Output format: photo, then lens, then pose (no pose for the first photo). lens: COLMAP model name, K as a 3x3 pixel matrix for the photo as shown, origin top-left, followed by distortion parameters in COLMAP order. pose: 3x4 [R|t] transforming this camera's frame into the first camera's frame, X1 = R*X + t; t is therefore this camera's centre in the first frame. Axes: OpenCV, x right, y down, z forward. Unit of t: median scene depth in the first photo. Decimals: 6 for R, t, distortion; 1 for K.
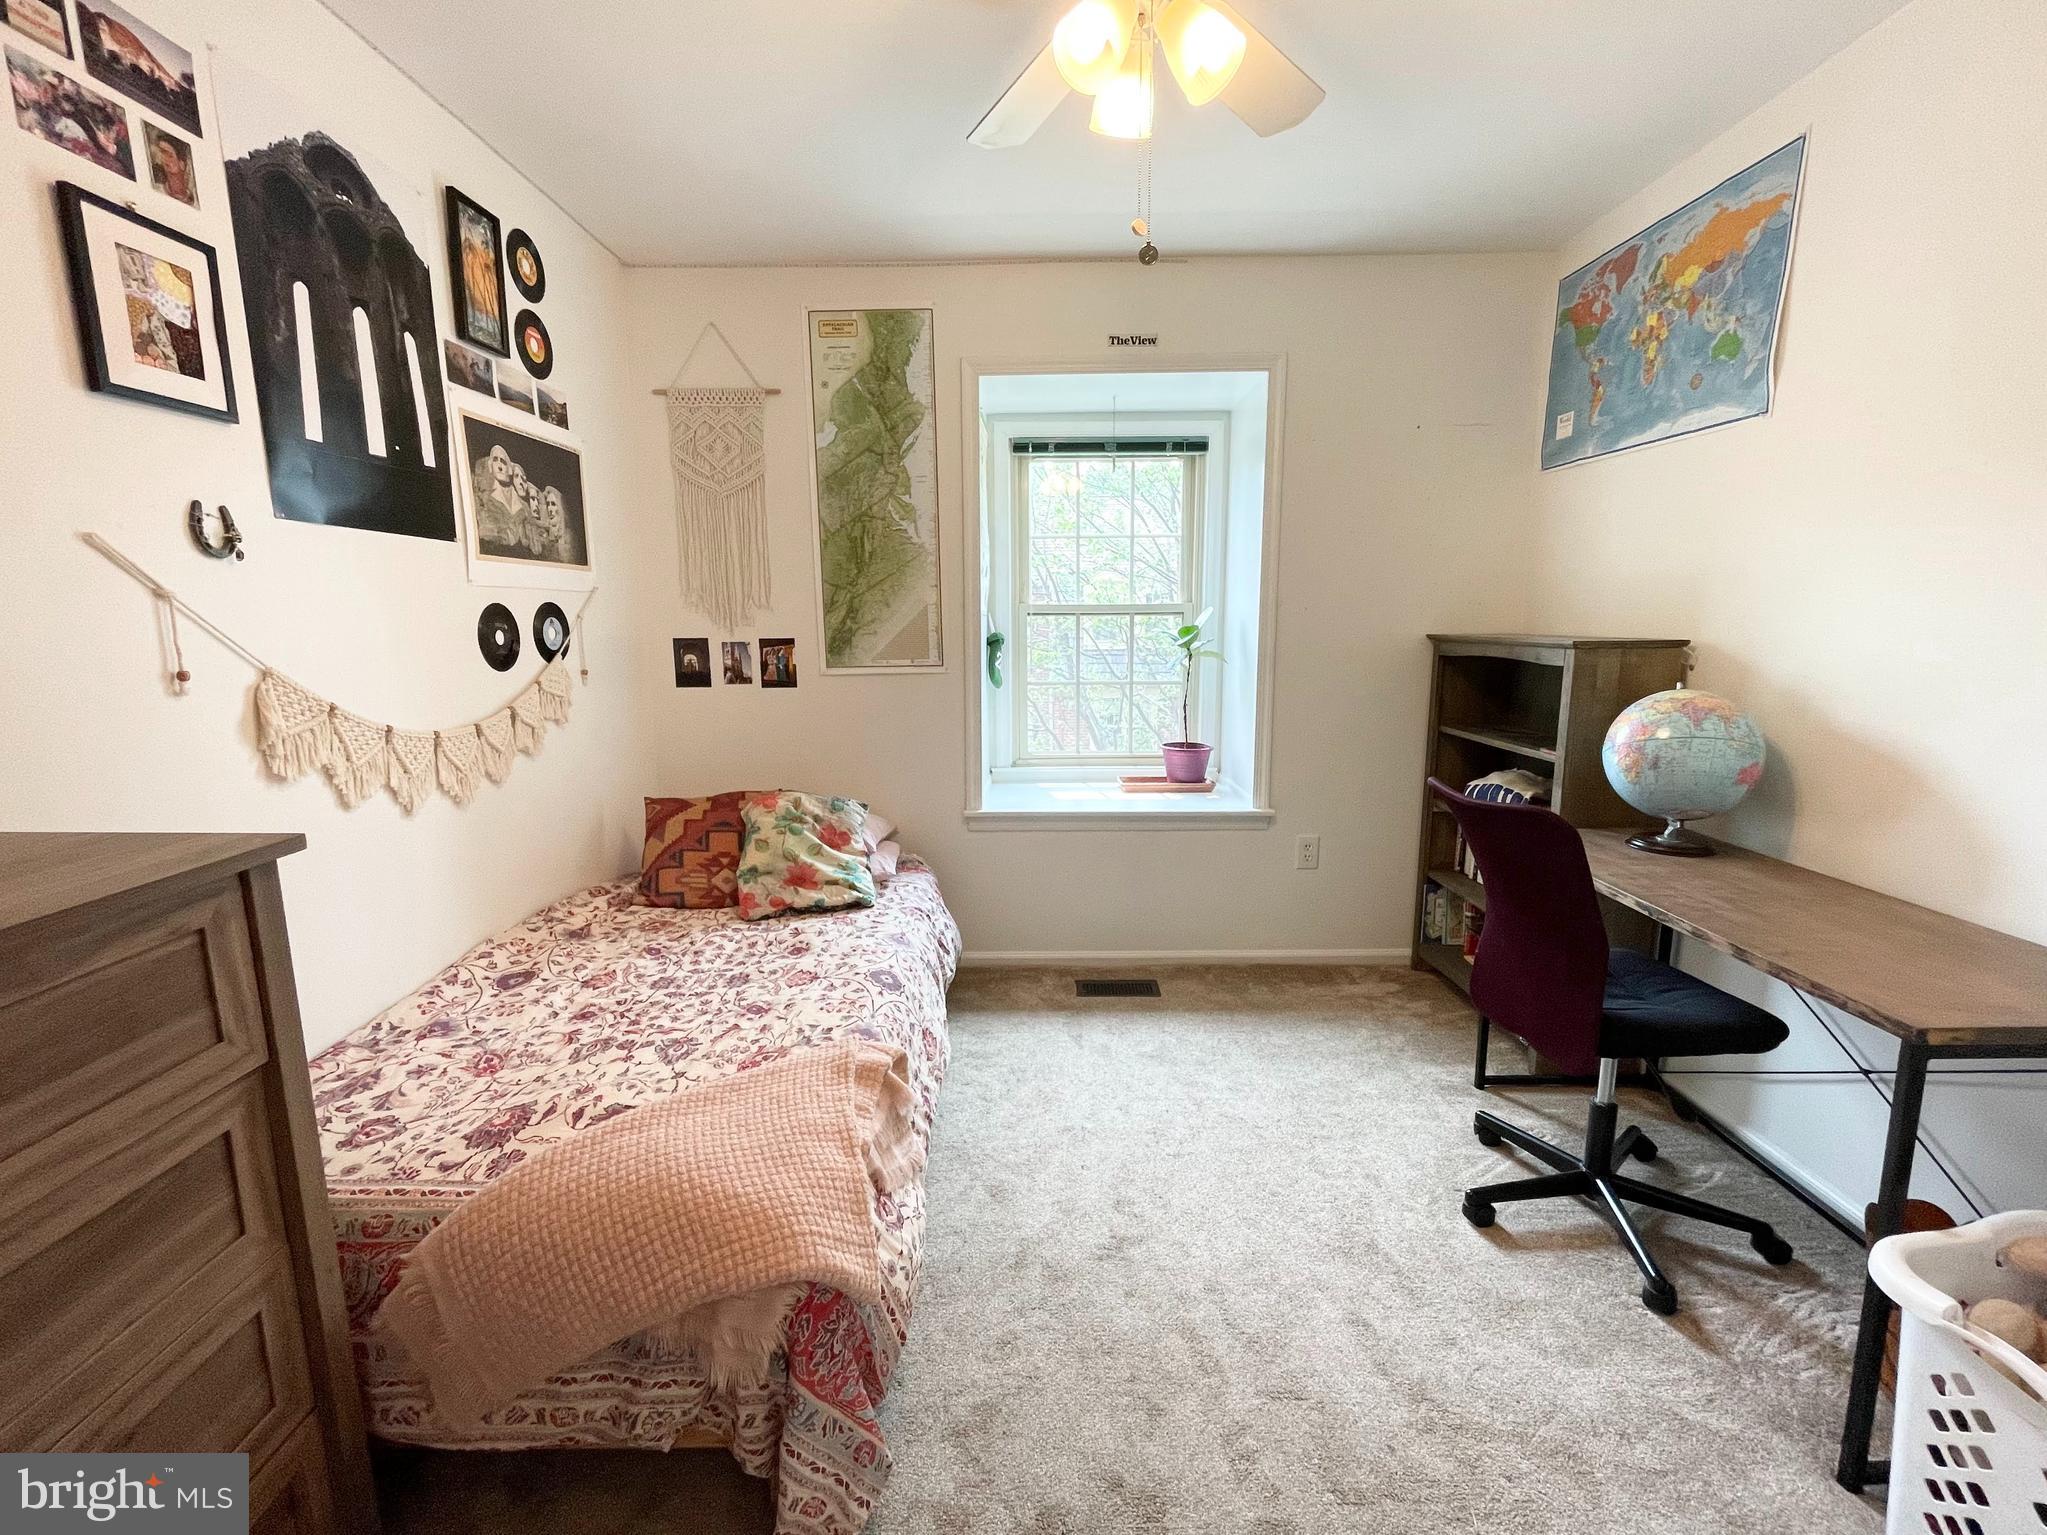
lens RADIAL K [[823.2, 0, 1030.7], [0, 823.2, 760.6], [0, 0, 1]] dist [-0.002927, 0.000134]
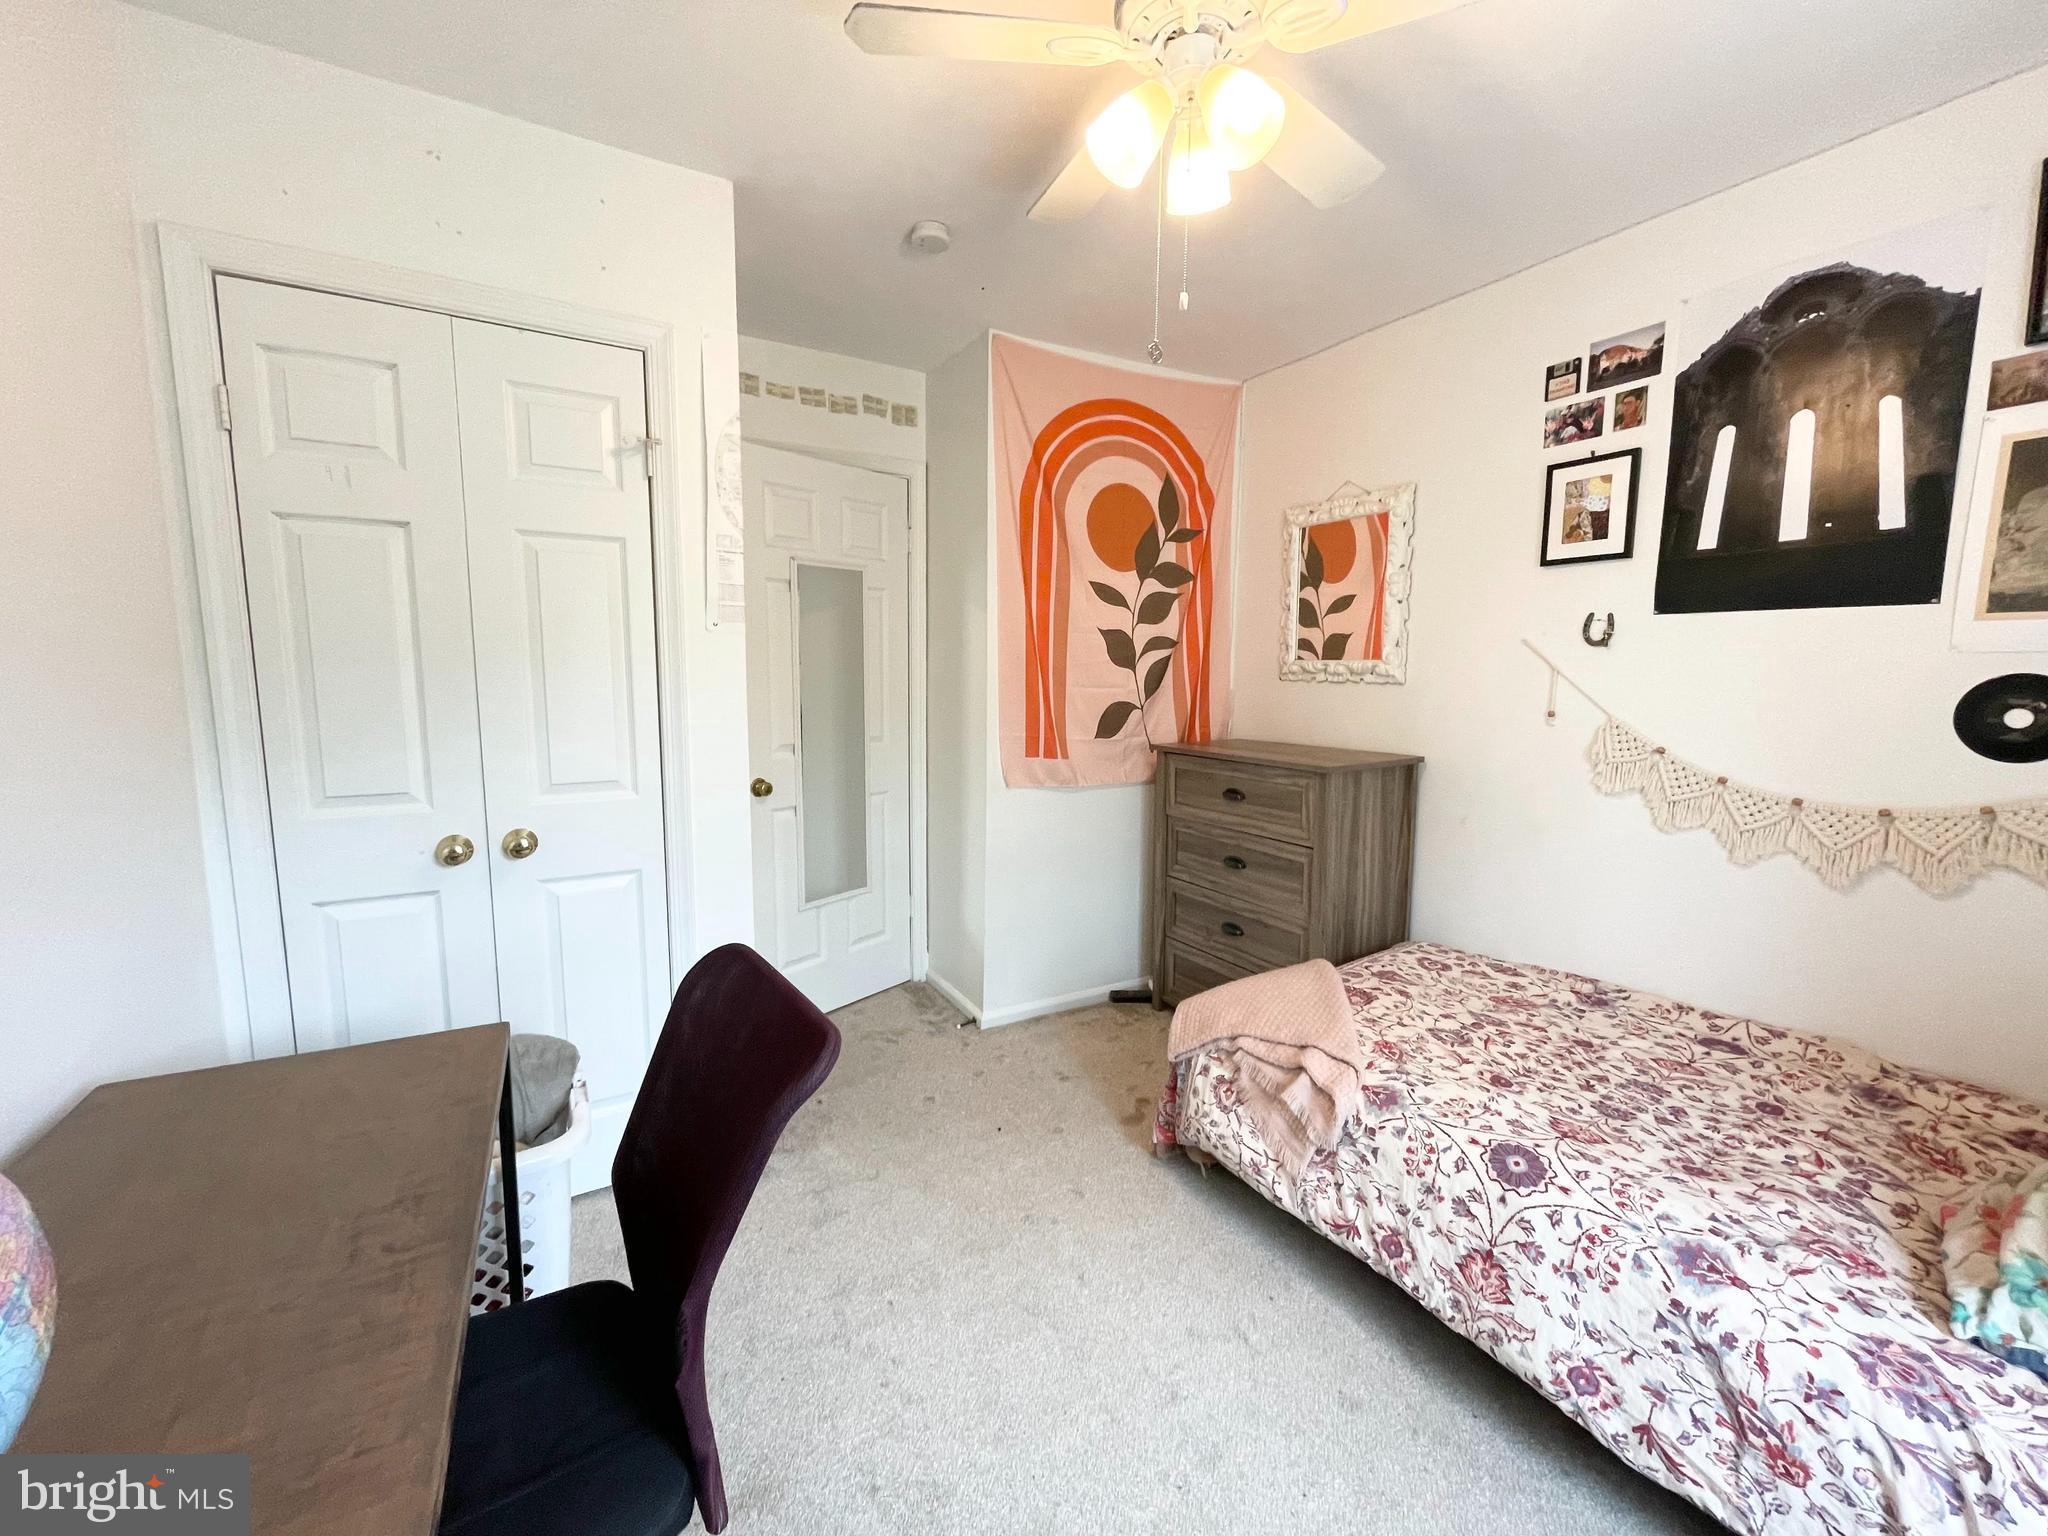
lens RADIAL K [[823.6, 0, 1031.2], [0, 823.6, 761.1], [0, 0, 1]] dist [-0.002927, 0.000134]
pose [[-0.852014, 0.066258, -0.519309, 0.824854], [-0.089240, 0.959059, 0.268779, -0.367185], [0.515857, 0.275347, -0.811219, 1.811828]]
